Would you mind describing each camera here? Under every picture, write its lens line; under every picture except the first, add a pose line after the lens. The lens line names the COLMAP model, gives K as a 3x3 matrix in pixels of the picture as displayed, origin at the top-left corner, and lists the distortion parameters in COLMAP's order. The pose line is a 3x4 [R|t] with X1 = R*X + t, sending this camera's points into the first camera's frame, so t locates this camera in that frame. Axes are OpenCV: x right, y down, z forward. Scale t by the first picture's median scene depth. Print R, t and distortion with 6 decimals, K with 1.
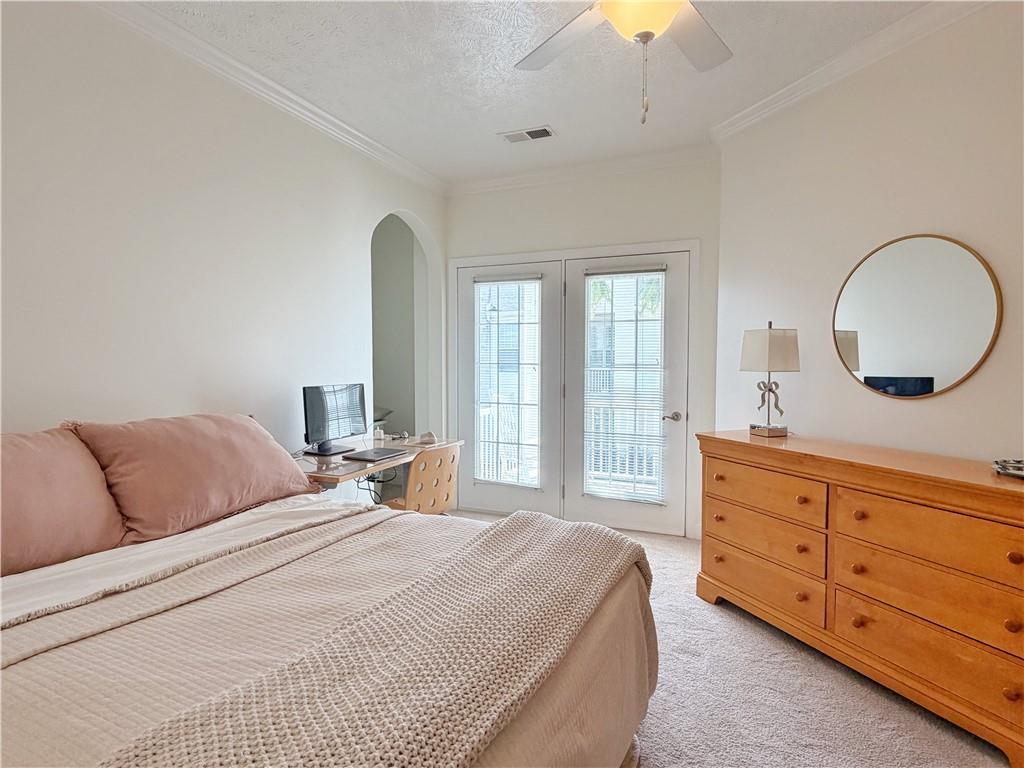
lens RADIAL K [[556.3, 0, 508.4], [0, 556.3, 381.7], [0, 0, 1]] dist [-0.002534, -0.000363]
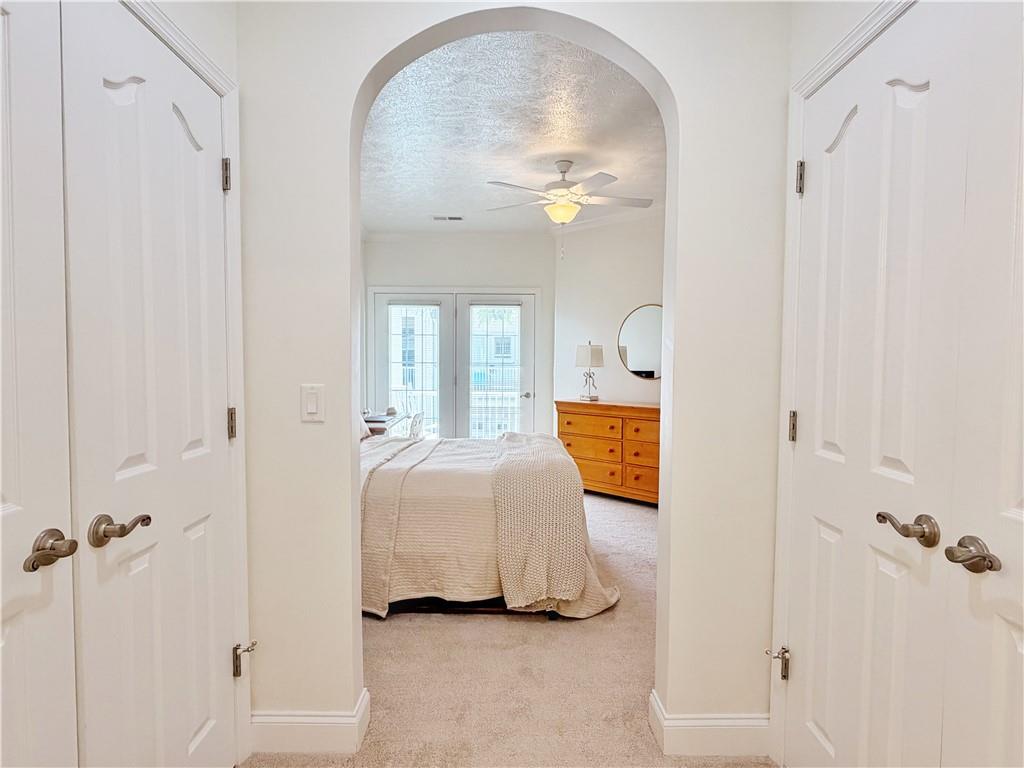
lens RADIAL K [[556.3, 0, 513.2], [0, 556.3, 385.8], [0, 0, 1]] dist [-0.002534, -0.000363]
pose [[0.908029, -0.018365, 0.418505, -0.581530], [0.013595, 0.999804, 0.014378, 0.016062], [-0.418687, -0.007366, 0.908101, -0.641586]]
